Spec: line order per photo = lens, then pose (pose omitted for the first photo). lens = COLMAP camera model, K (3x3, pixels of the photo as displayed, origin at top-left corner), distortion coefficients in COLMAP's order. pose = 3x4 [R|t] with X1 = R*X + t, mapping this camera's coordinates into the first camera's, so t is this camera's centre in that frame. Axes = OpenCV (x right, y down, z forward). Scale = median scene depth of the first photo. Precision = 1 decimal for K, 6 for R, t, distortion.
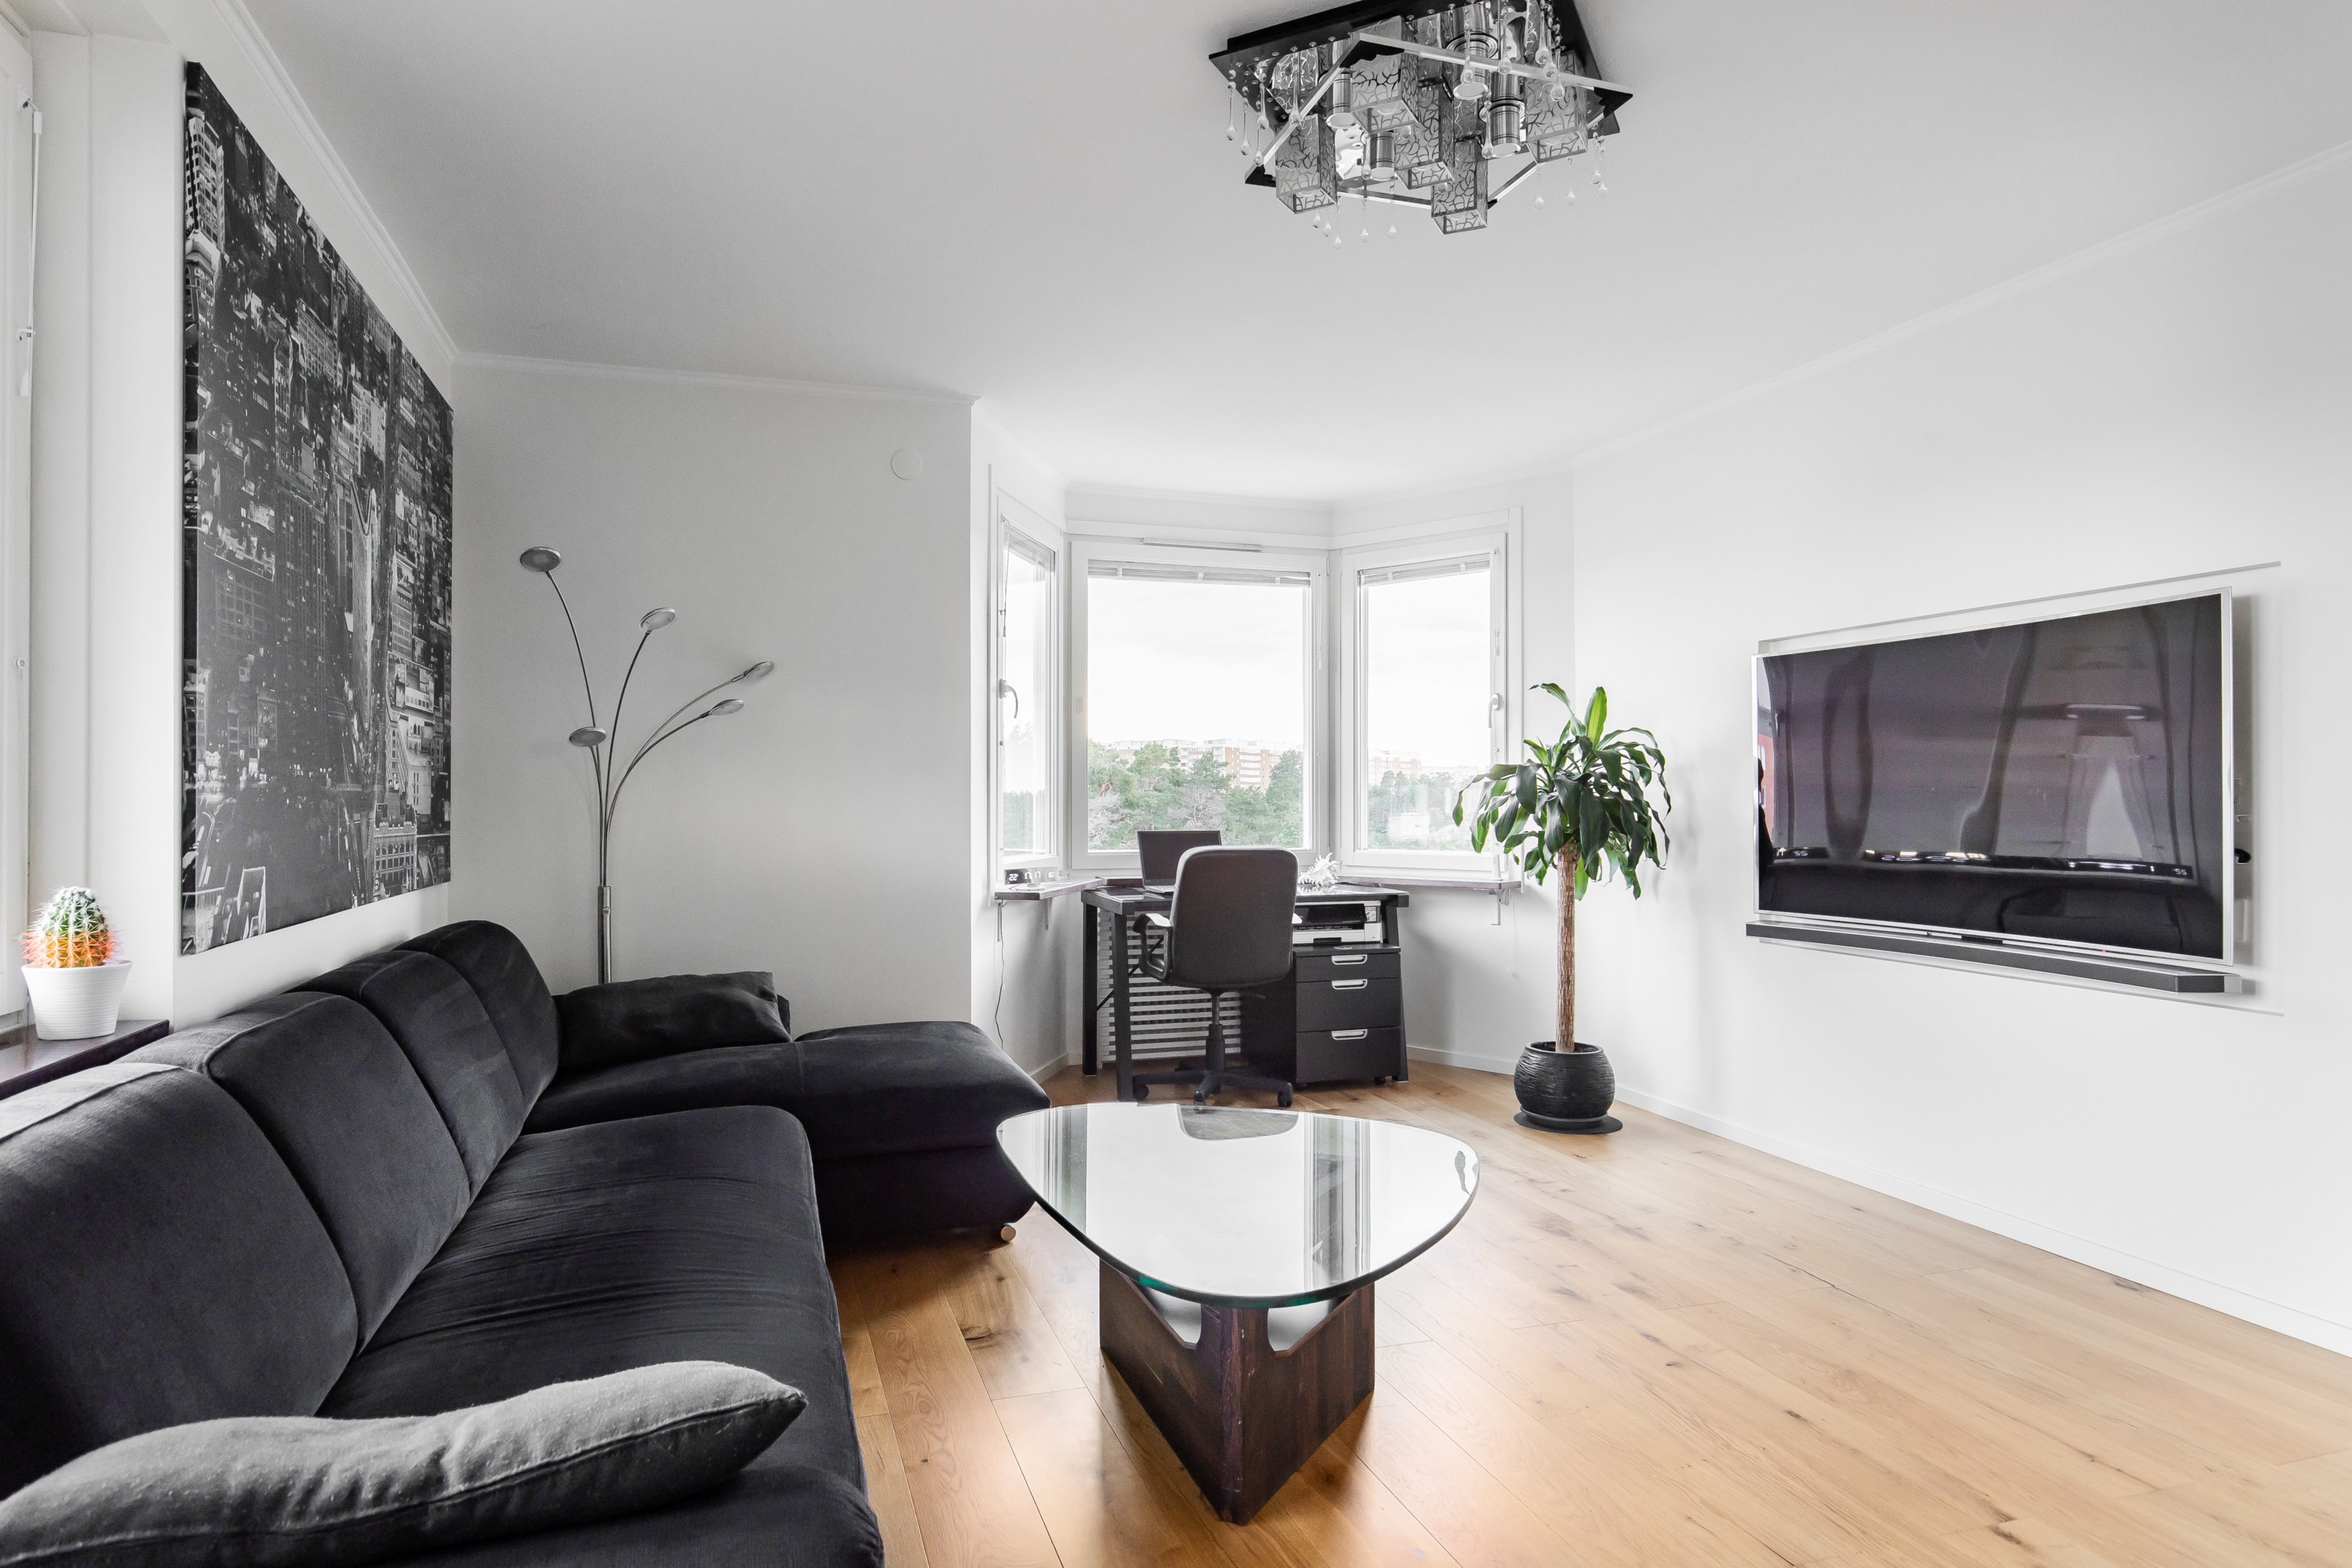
lens RADIAL K [[1353.0, 0, 1185.2], [0, 1353.0, 783.1], [0, 0, 1]] dist [-0.000319, 0.001103]
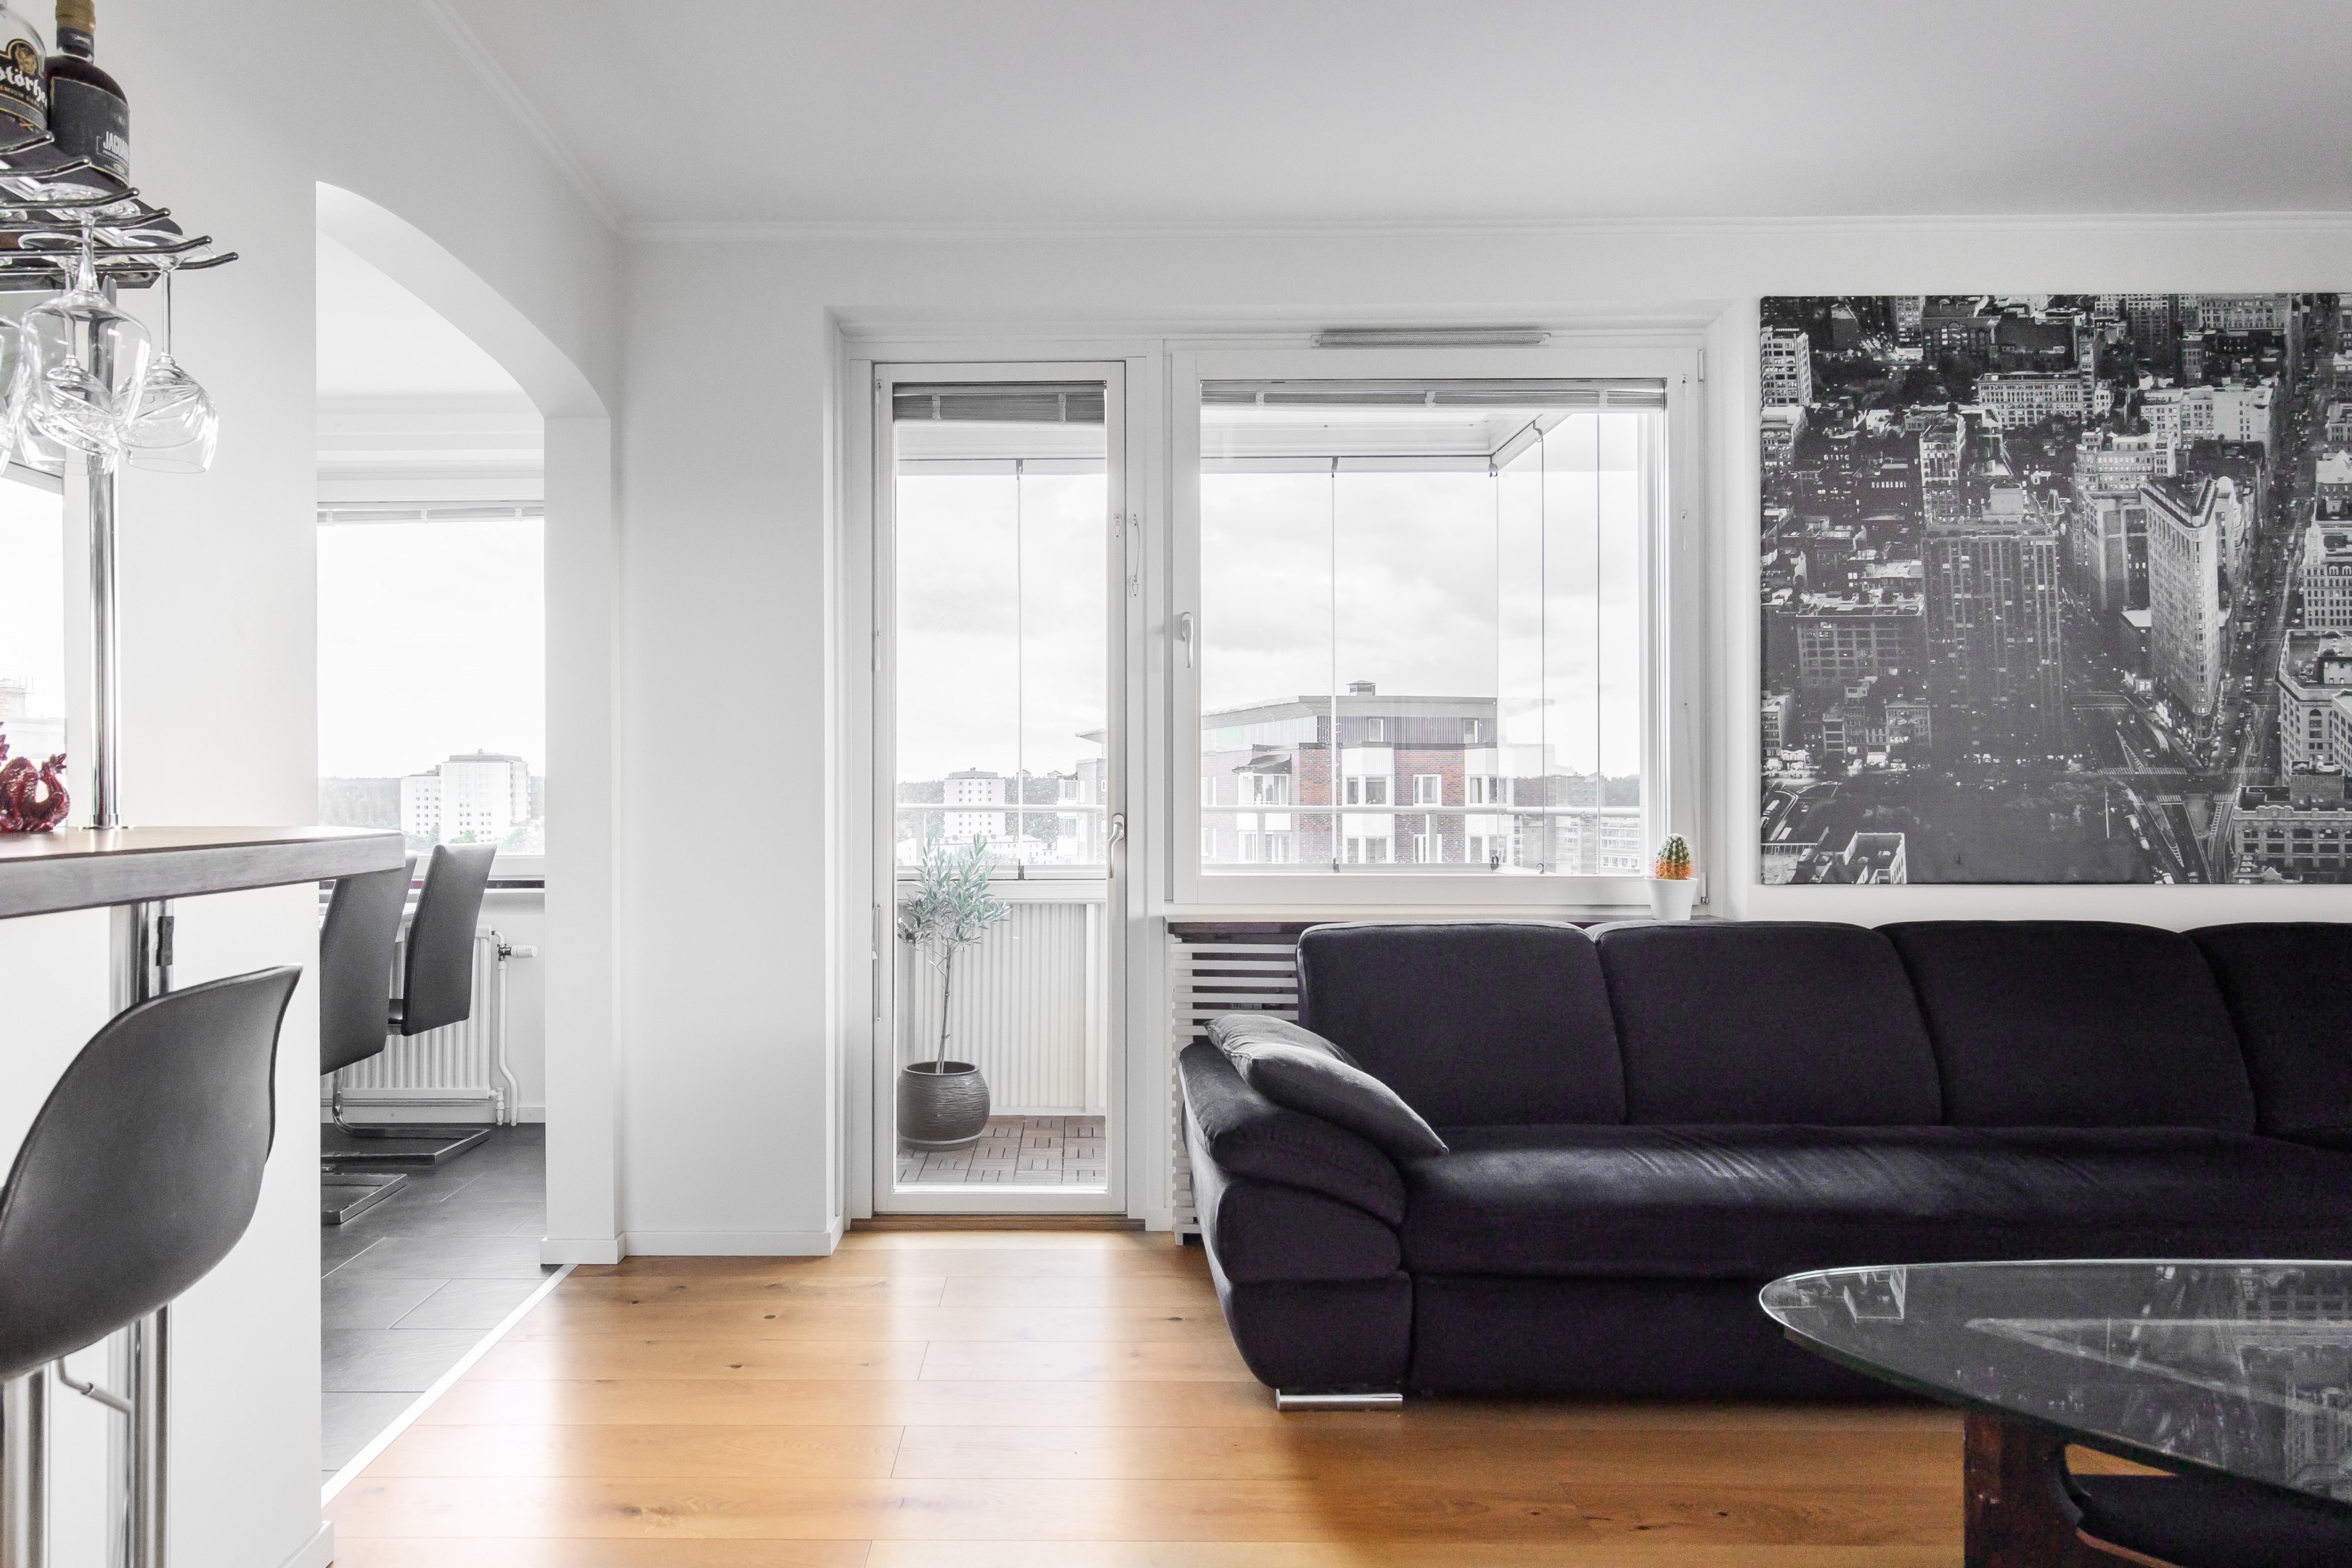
lens RADIAL K [[1398.3, 0, 1176.9], [0, 1398.3, 774.2], [0, 0, 1]] dist [-0.000564, 0.000081]
pose [[-0.330284, -0.008126, -0.943847, 0.597862], [0.012891, 0.999831, -0.013119, 0.009064], [0.943794, -0.016500, -0.330123, 0.551639]]
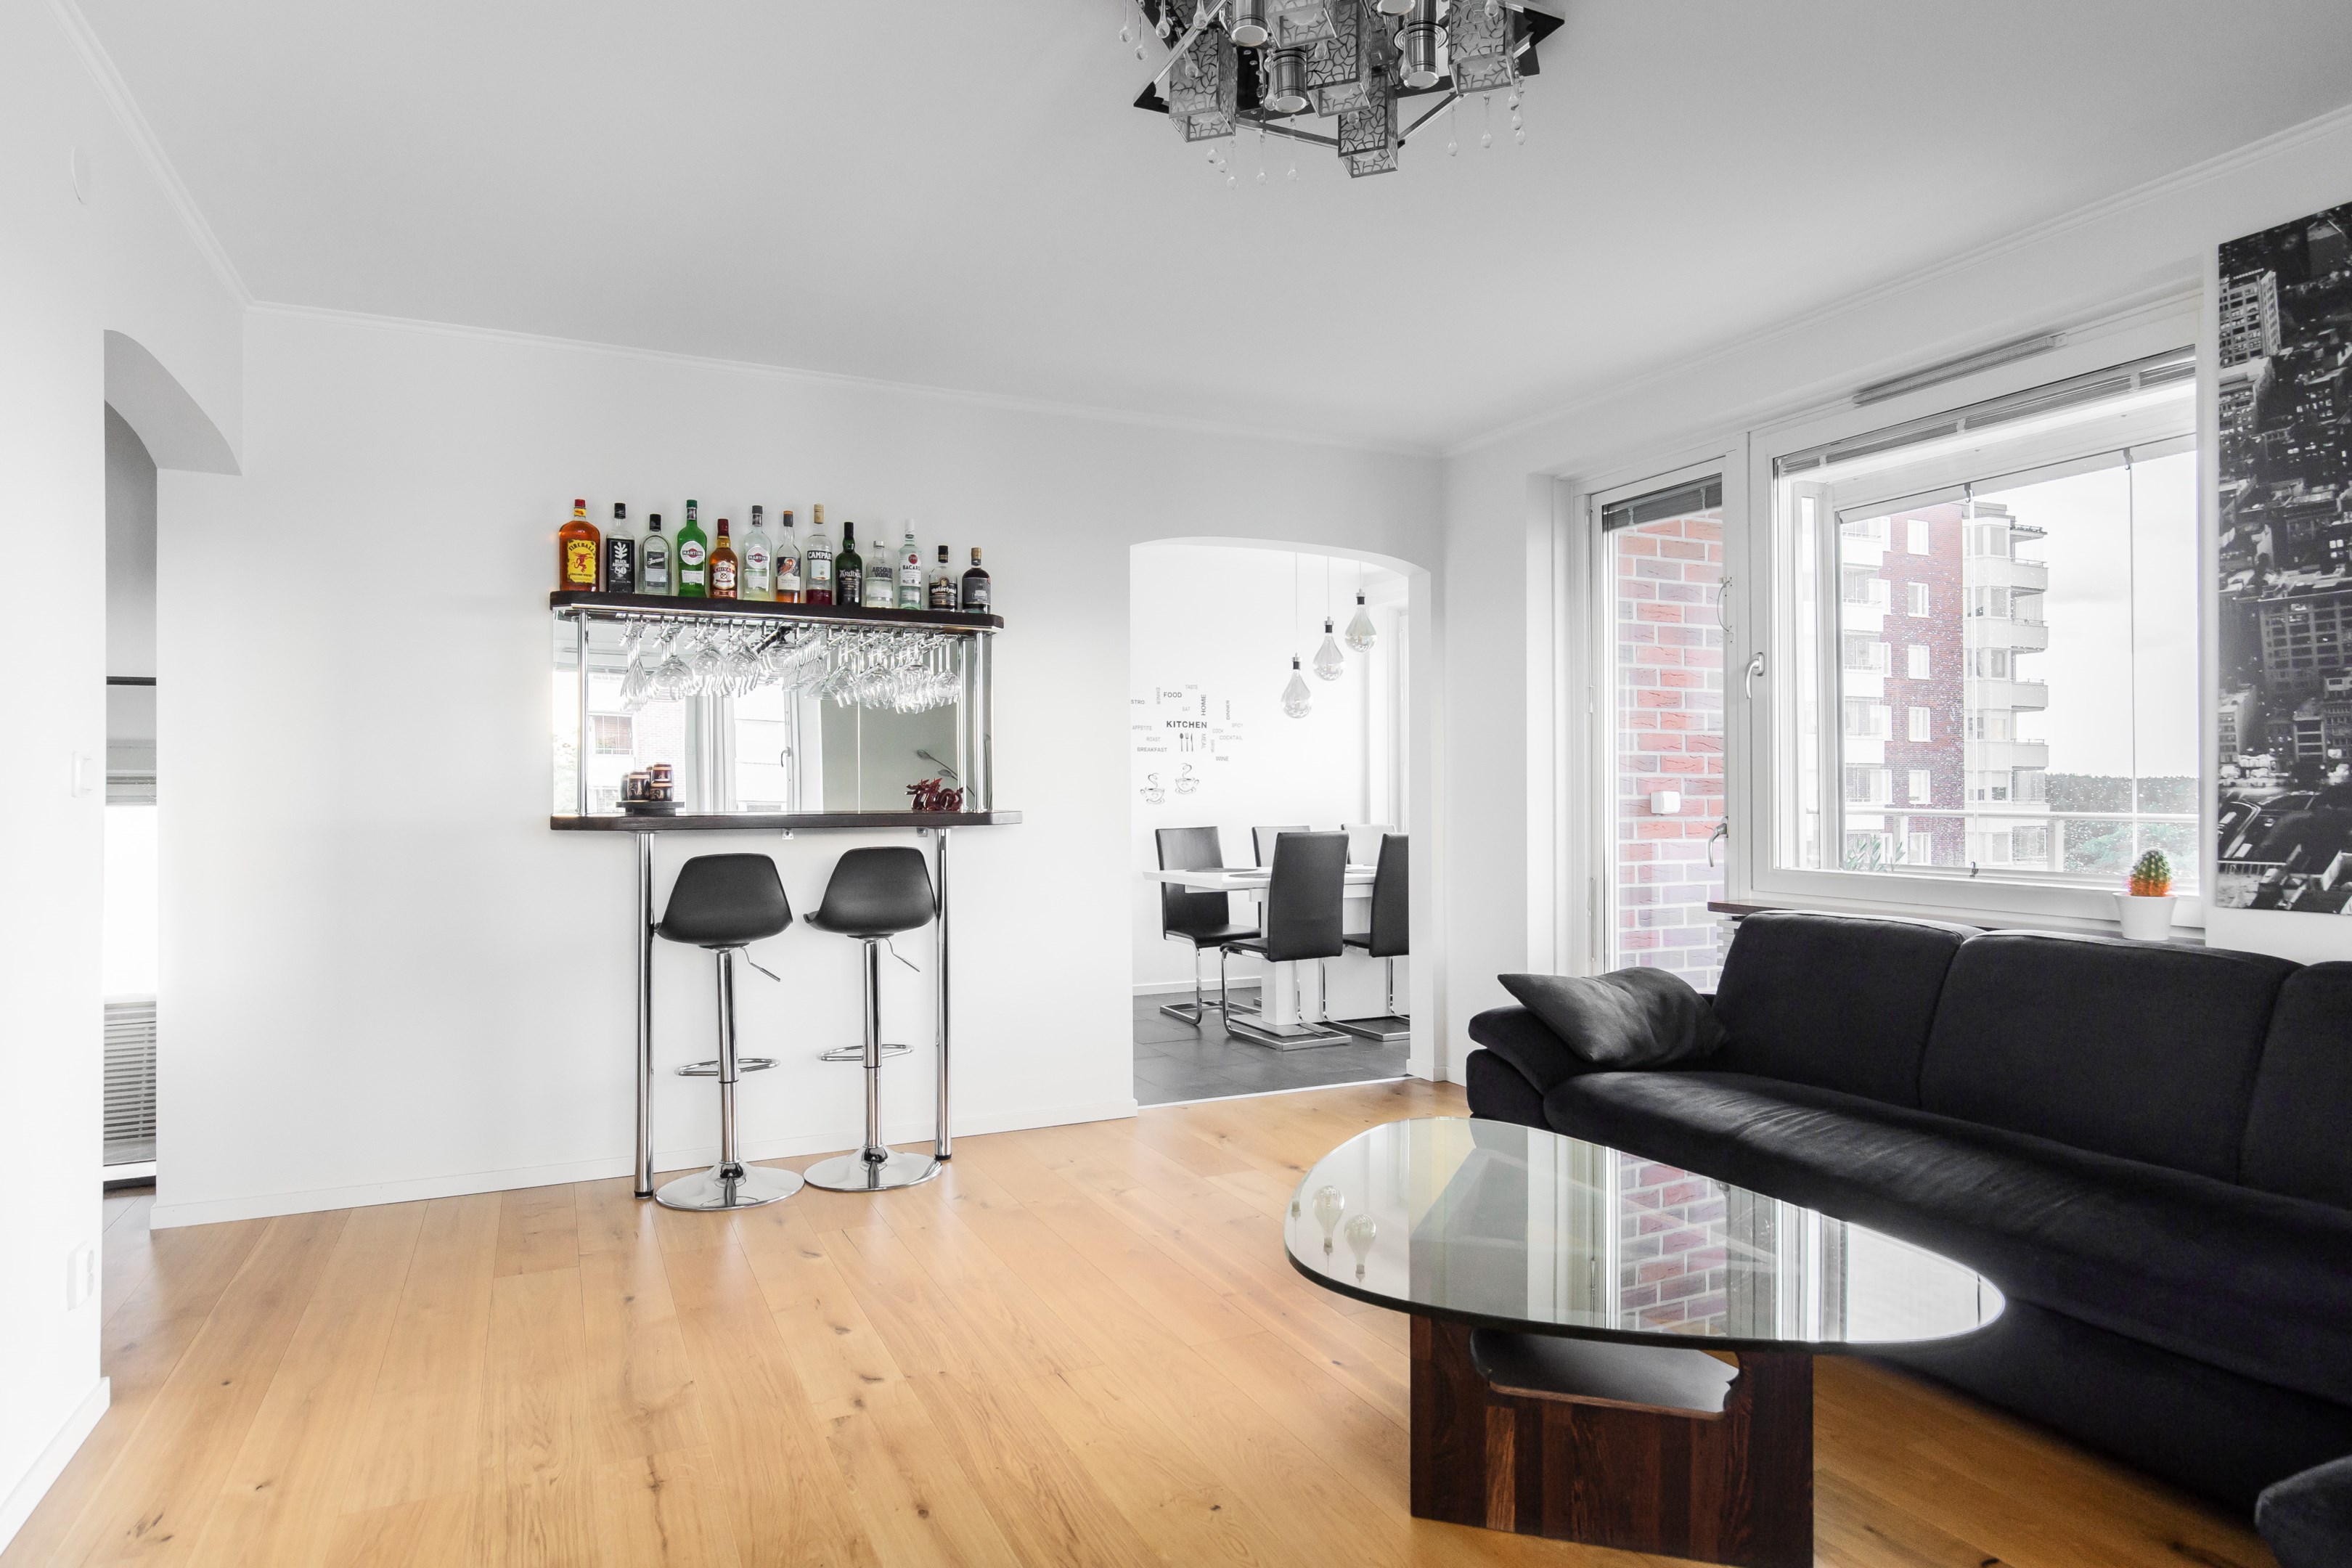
lens RADIAL K [[1353.0, 0, 1185.2], [0, 1353.0, 783.1], [0, 0, 1]] dist [-0.000319, 0.001103]
pose [[-0.993478, 0.002451, -0.113996, 0.278527], [0.004420, 0.999845, -0.017021, 0.013170], [0.113937, -0.017414, -0.993335, 1.373792]]
